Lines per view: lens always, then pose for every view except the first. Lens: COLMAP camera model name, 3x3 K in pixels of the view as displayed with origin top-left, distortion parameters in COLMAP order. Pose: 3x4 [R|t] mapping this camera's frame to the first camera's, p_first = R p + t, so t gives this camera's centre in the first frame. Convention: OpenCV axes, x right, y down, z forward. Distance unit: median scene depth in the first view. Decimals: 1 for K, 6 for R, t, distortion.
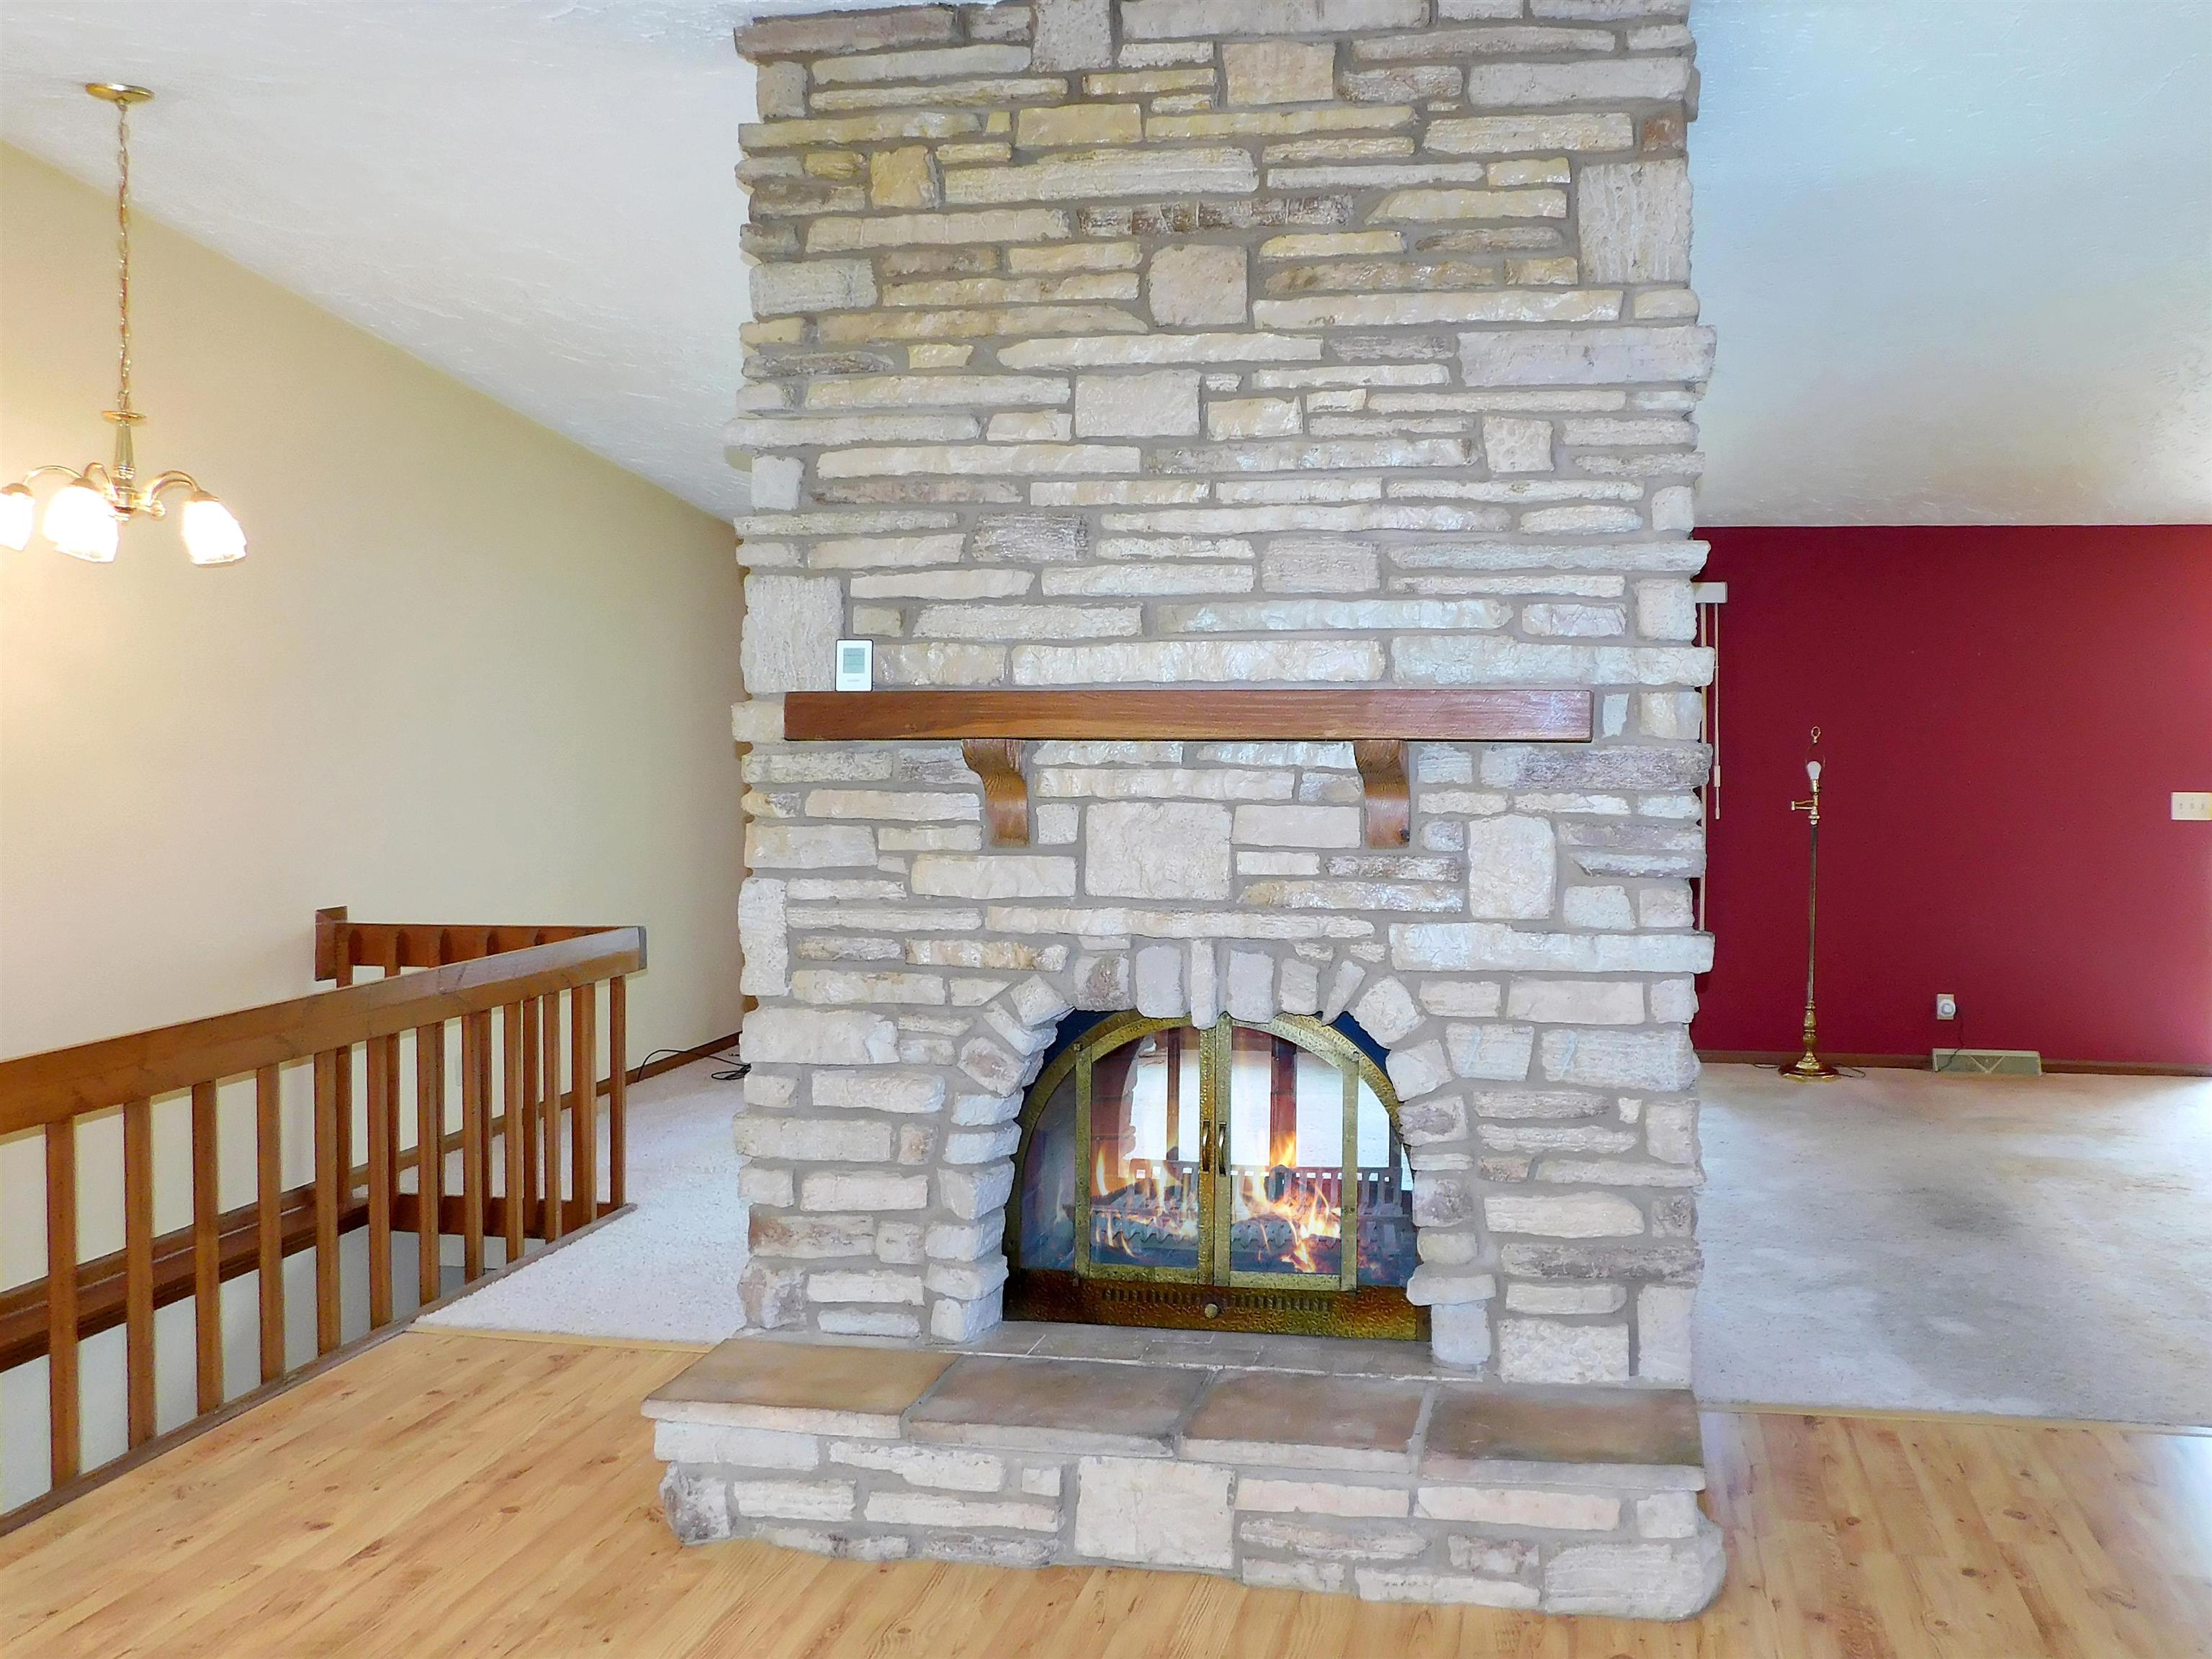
lens RADIAL K [[1577.9, 0, 1188.7], [0, 1577.9, 764.9], [0, 0, 1]] dist [-0.045988, 0.034331]
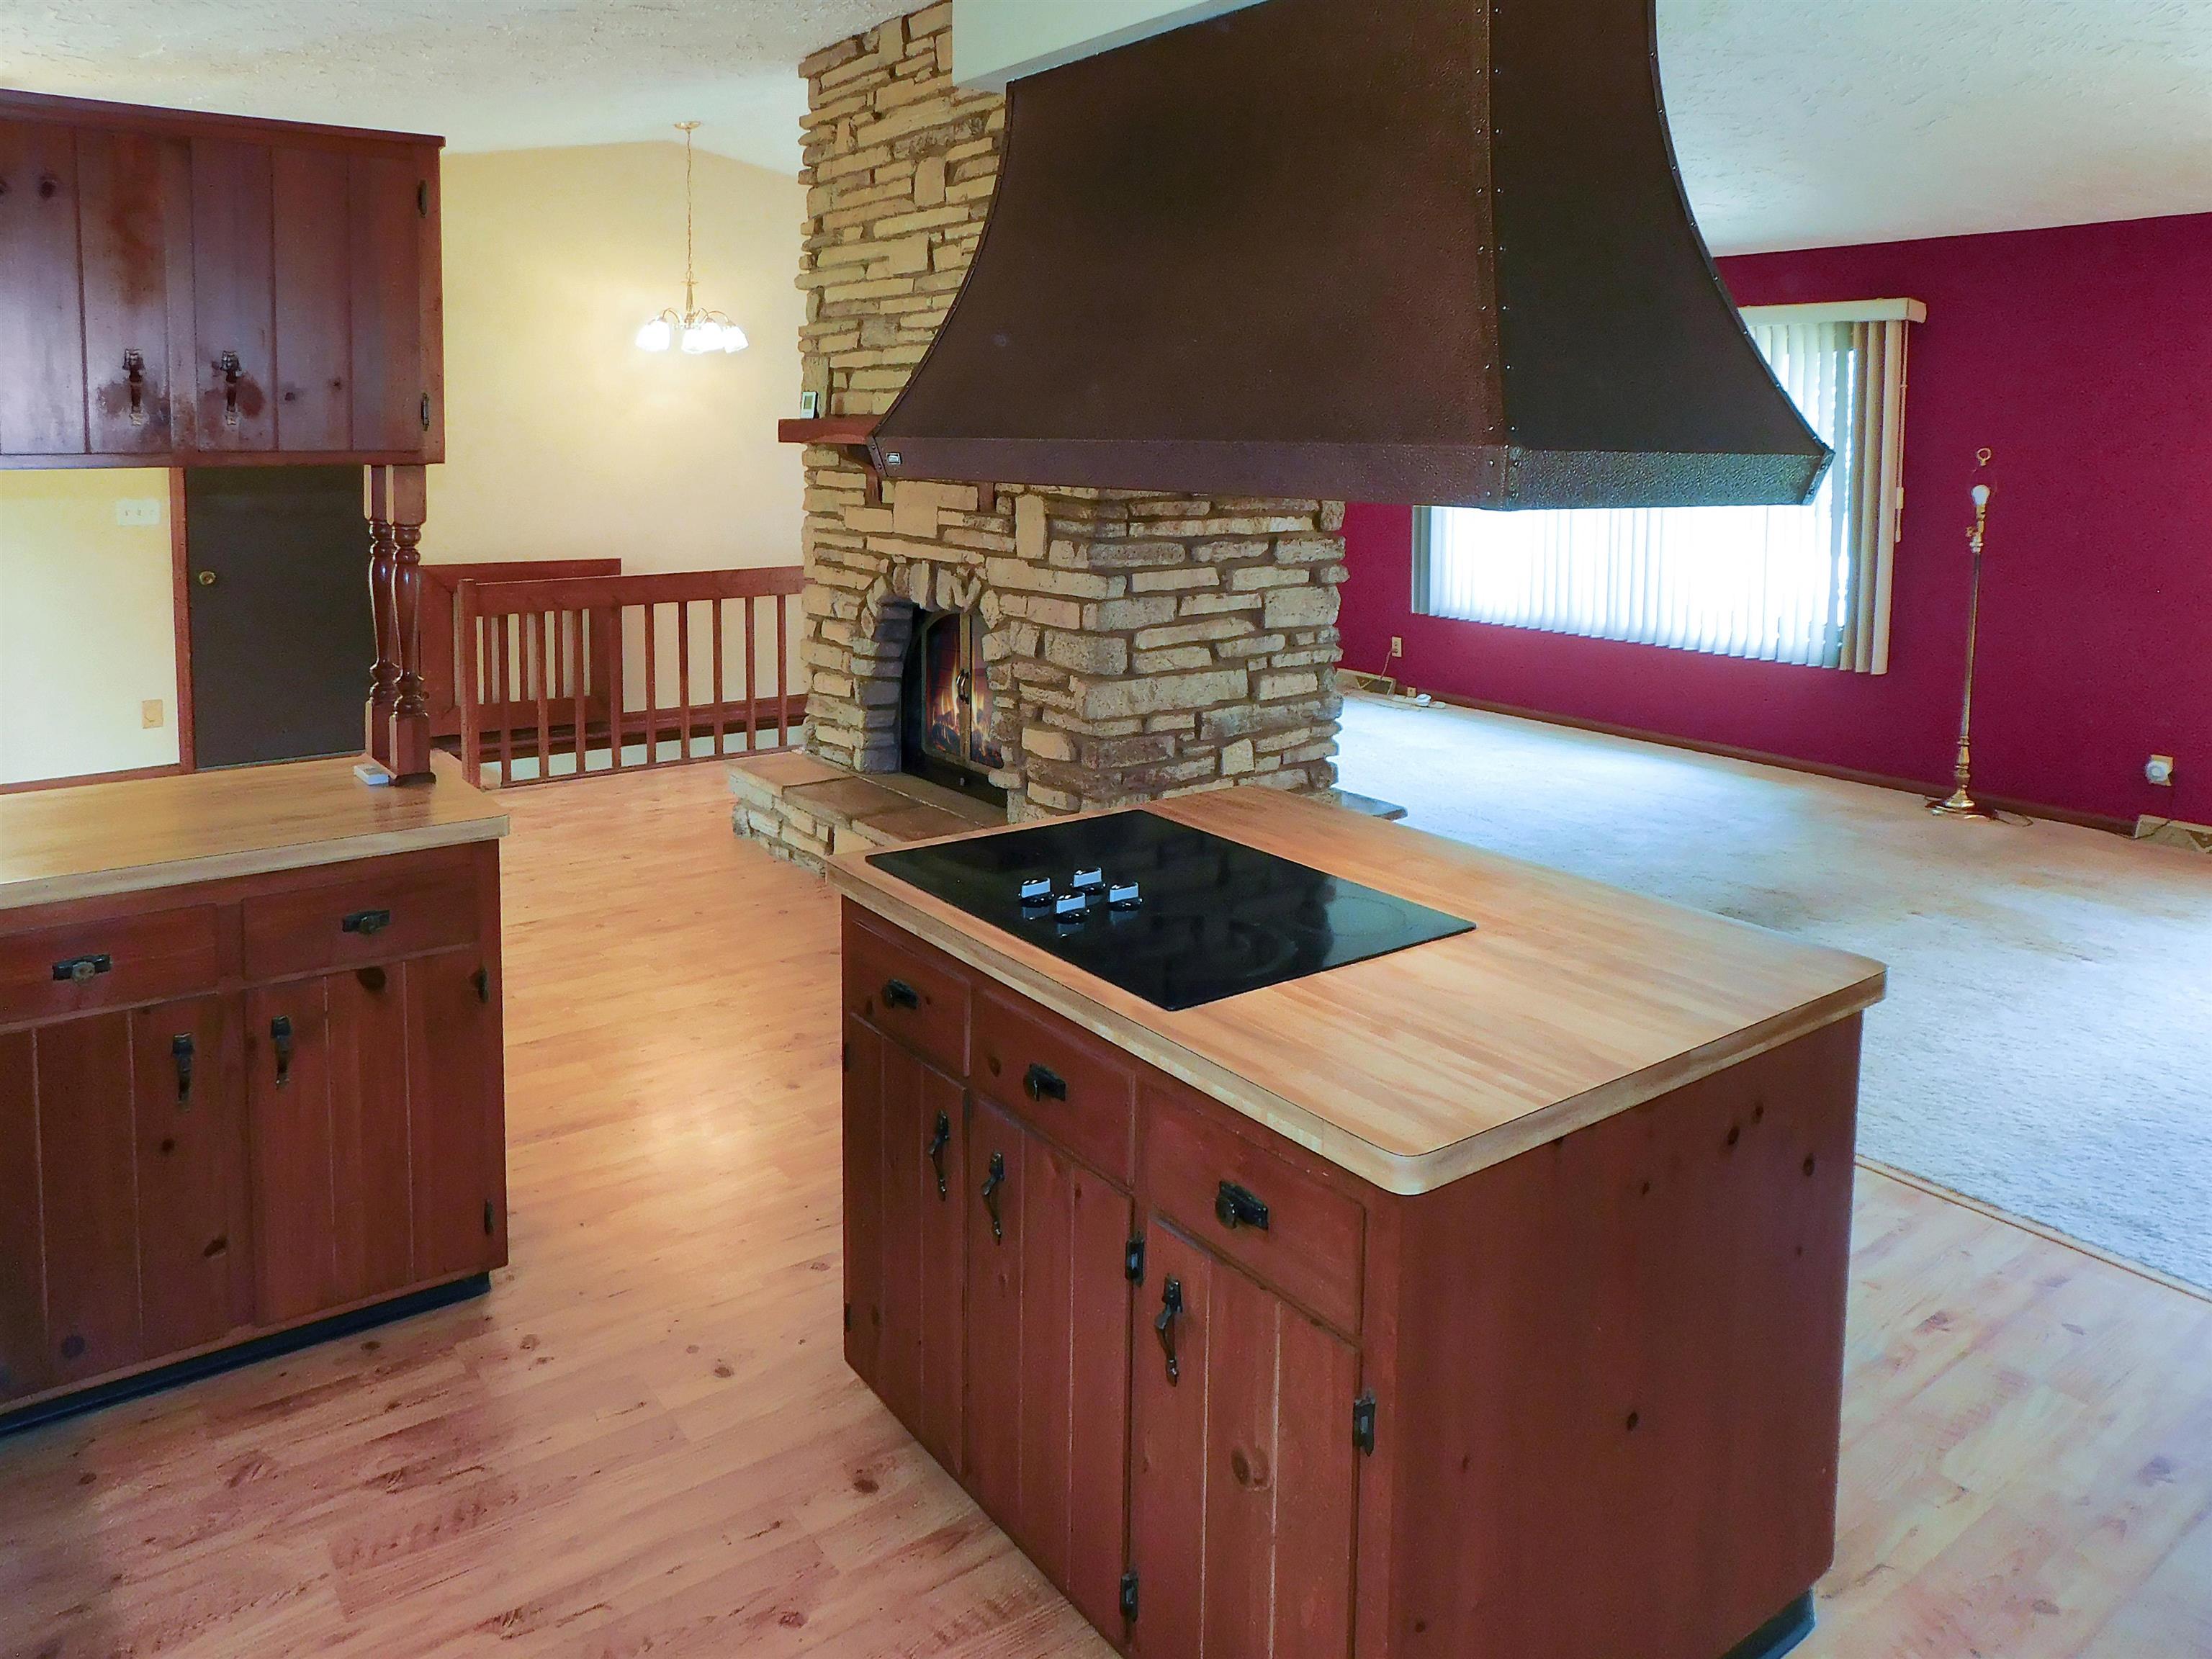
lens RADIAL K [[1577.9, 0, 1104.7], [0, 1577.9, 592.1], [0, 0, 1]] dist [-0.045988, 0.034331]
pose [[0.685272, 0.077537, -0.724148, 1.422116], [-0.025923, 0.996283, 0.082144, -0.002989], [0.727826, -0.037519, 0.684735, -0.056691]]
